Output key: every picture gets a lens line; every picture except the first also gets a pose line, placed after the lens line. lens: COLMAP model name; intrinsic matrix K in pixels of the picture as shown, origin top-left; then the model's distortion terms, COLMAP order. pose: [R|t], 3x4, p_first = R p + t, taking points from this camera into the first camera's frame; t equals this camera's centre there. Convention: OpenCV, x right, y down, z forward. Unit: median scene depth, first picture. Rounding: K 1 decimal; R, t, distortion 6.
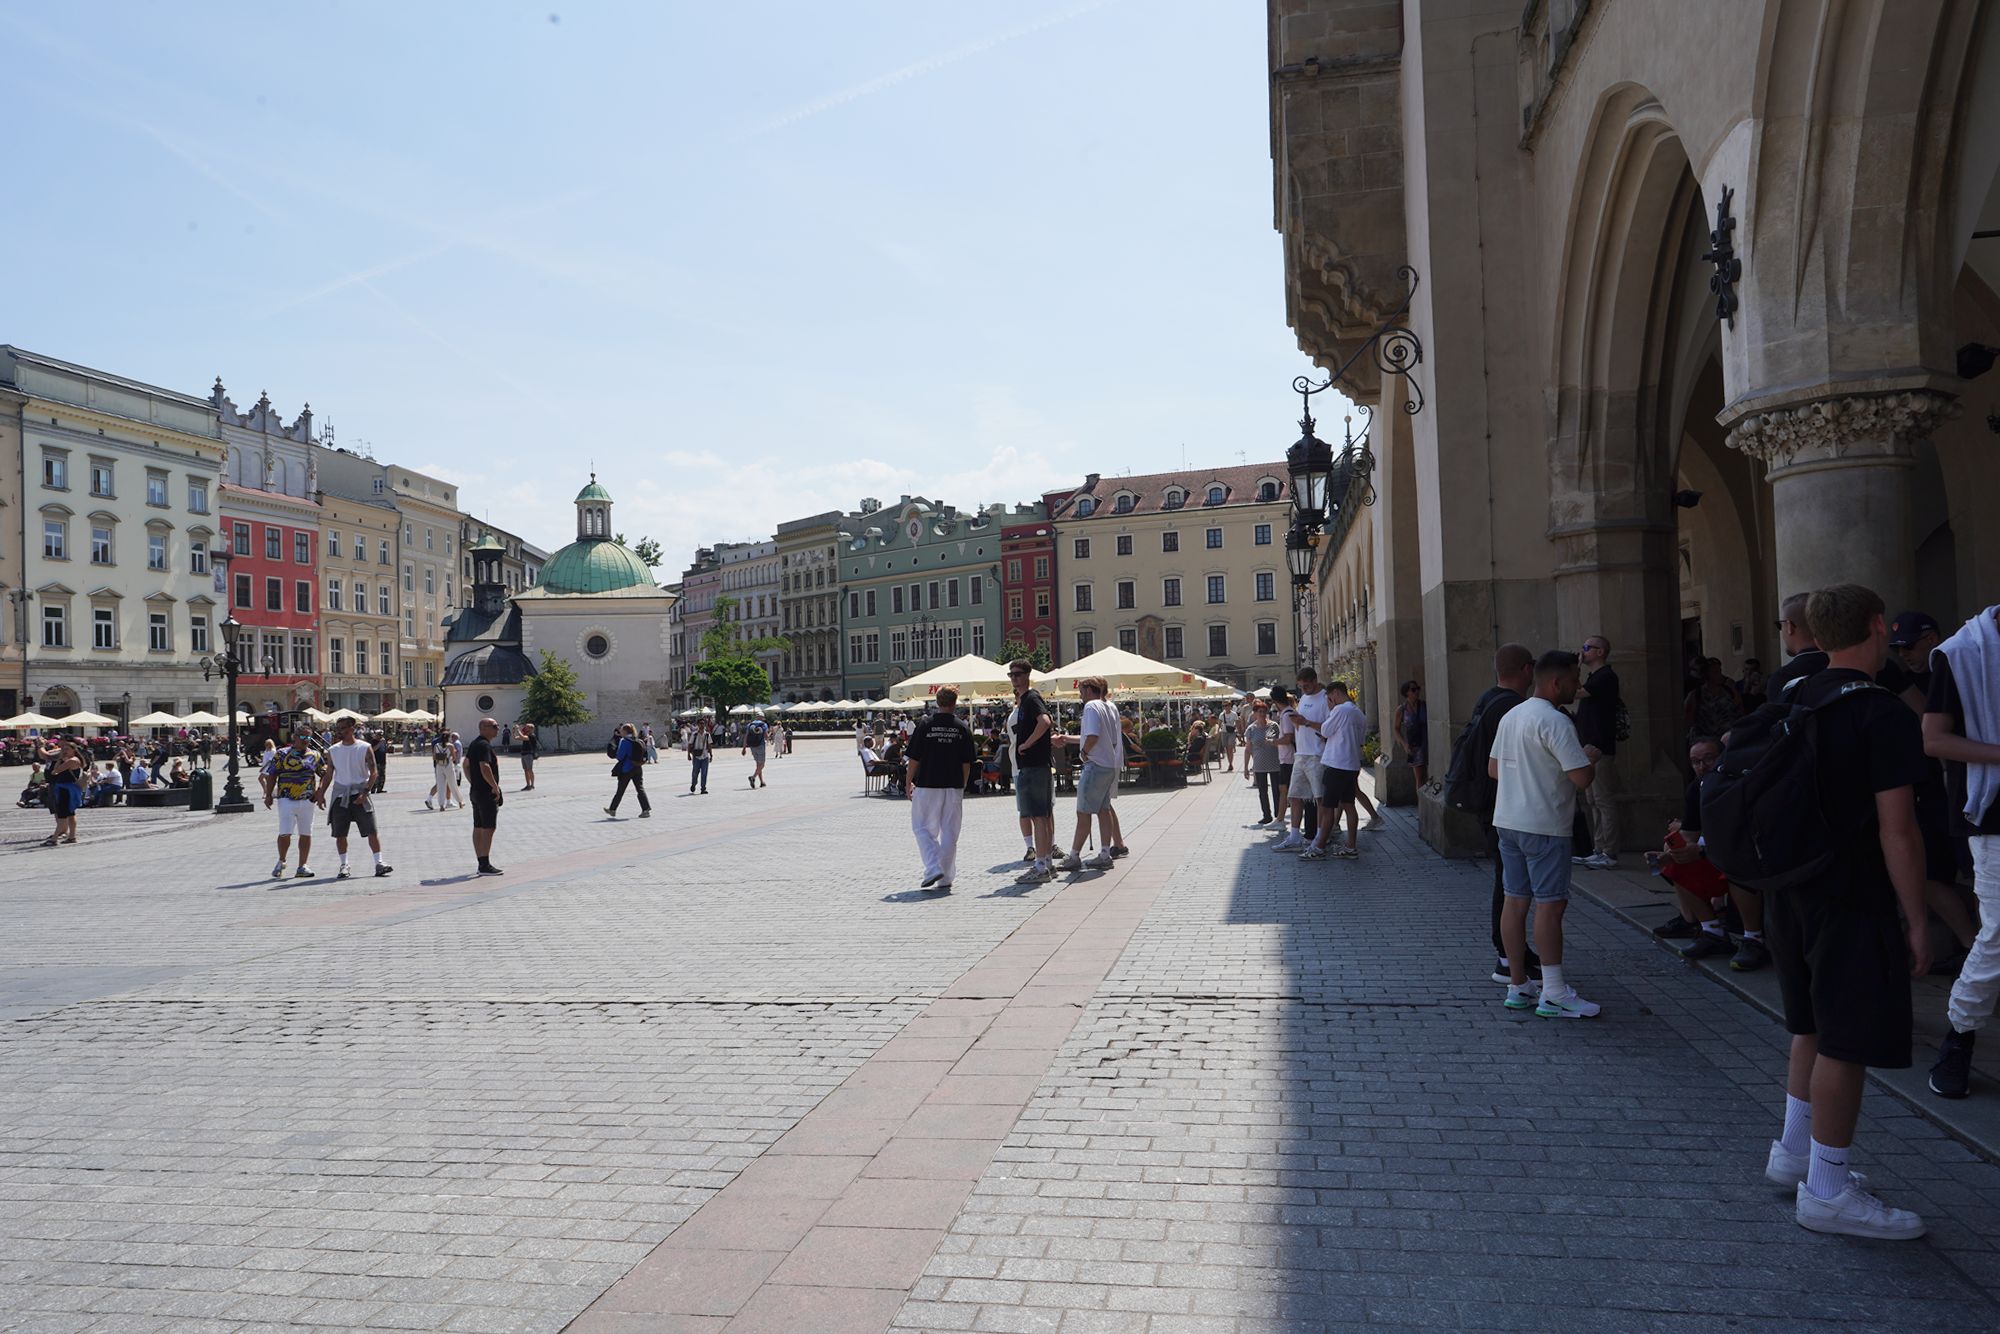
lens RADIAL K [[1321.0, 0, 994.6], [0, 1321.0, 680.1], [0, 0, 1]] dist [-0.028173, 0.020410]
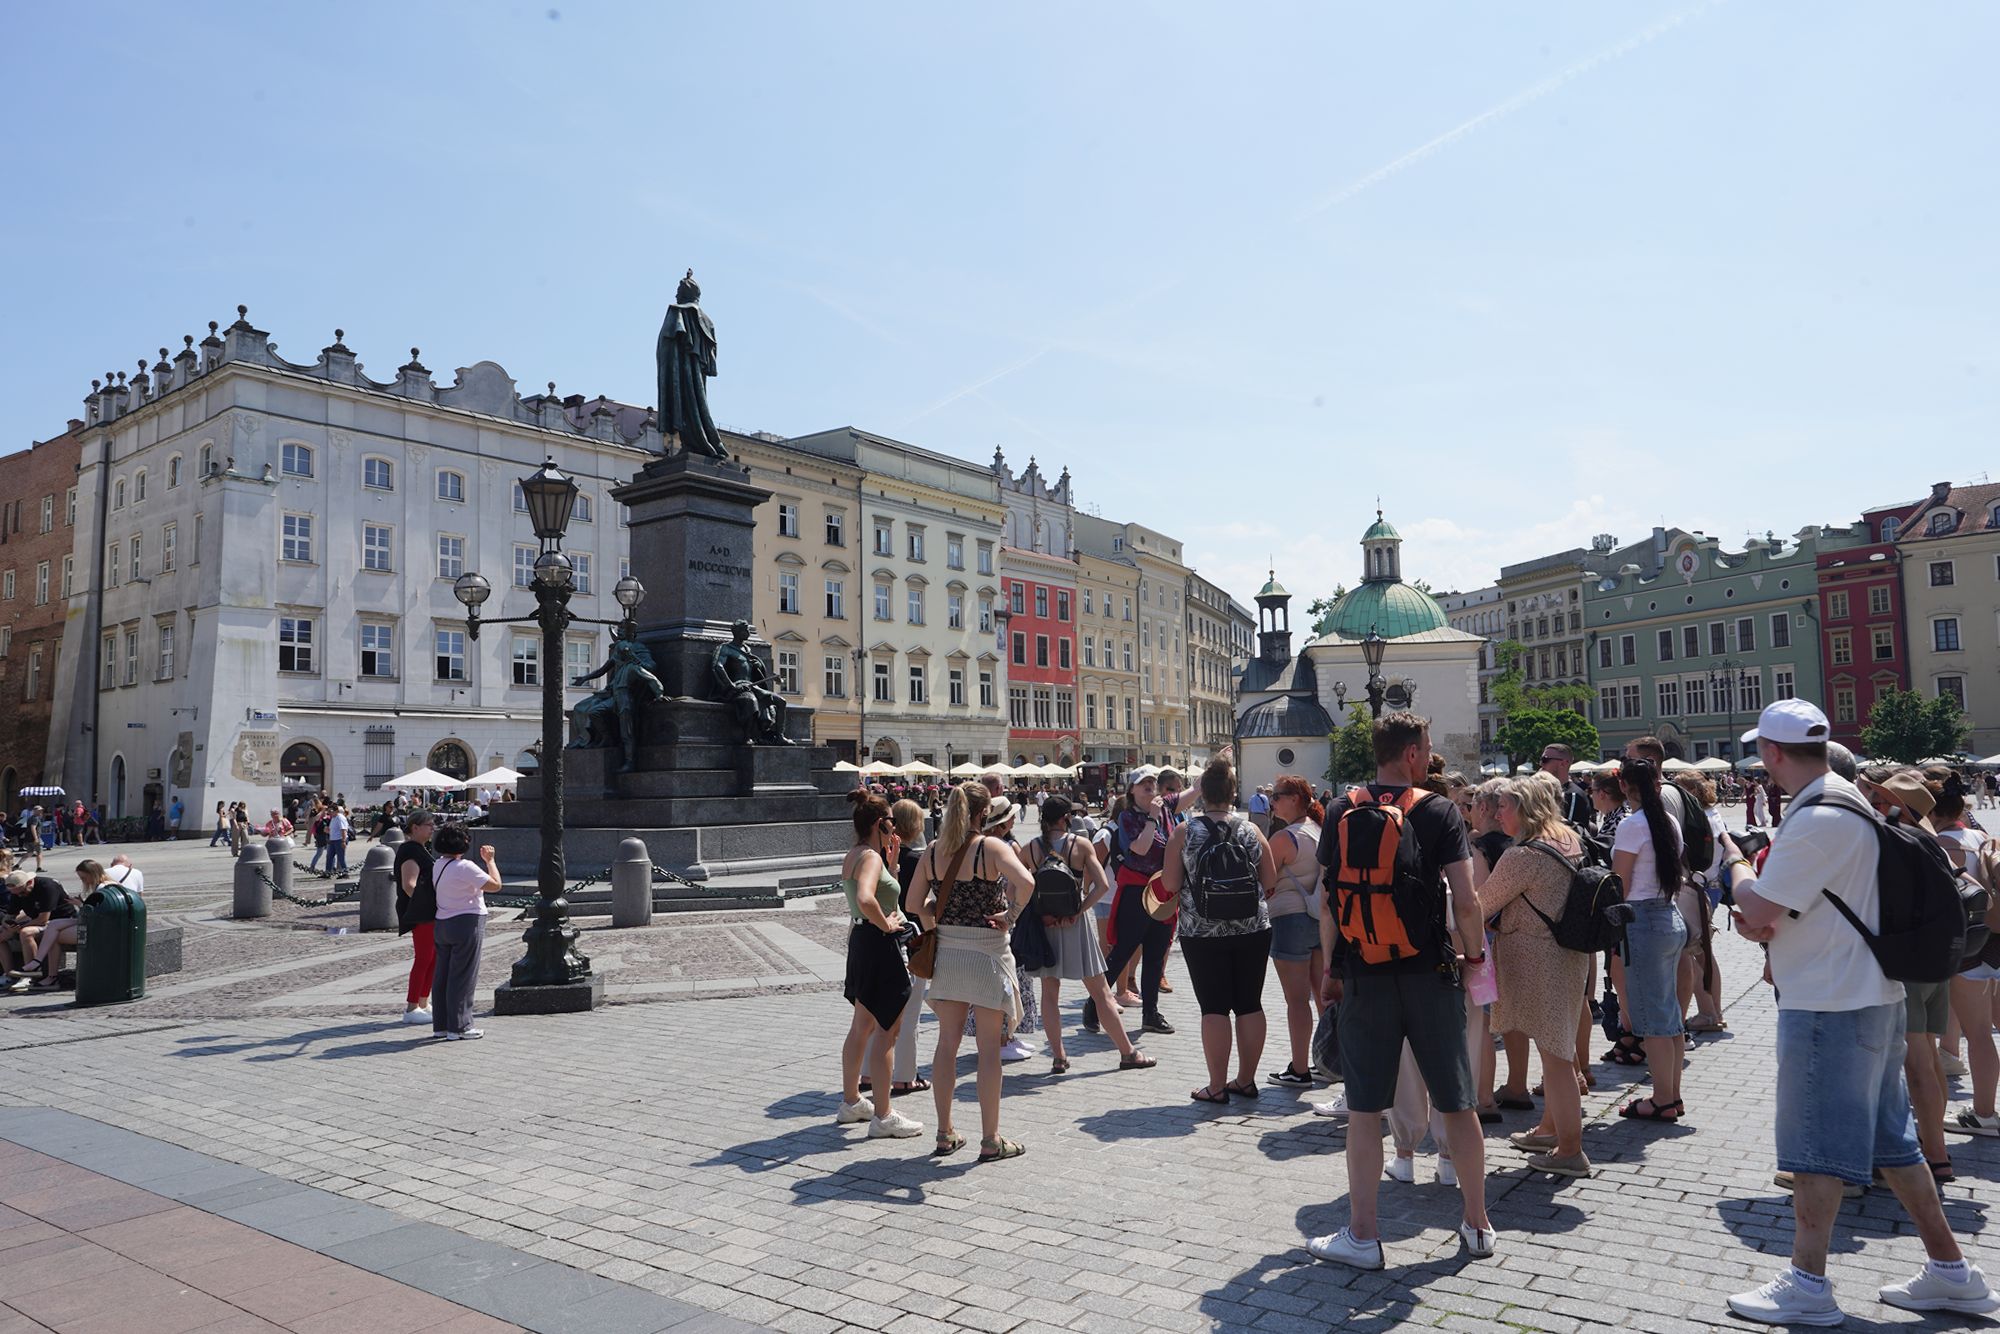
lens RADIAL K [[1321.0, 0, 994.6], [0, 1321.0, 680.1], [0, 0, 1]] dist [-0.028173, 0.020410]
pose [[0.907546, -0.015945, -0.419650, -0.150584], [-0.004852, 0.998814, -0.048444, 0.007955], [0.419924, 0.046001, 0.906393, 0.046425]]
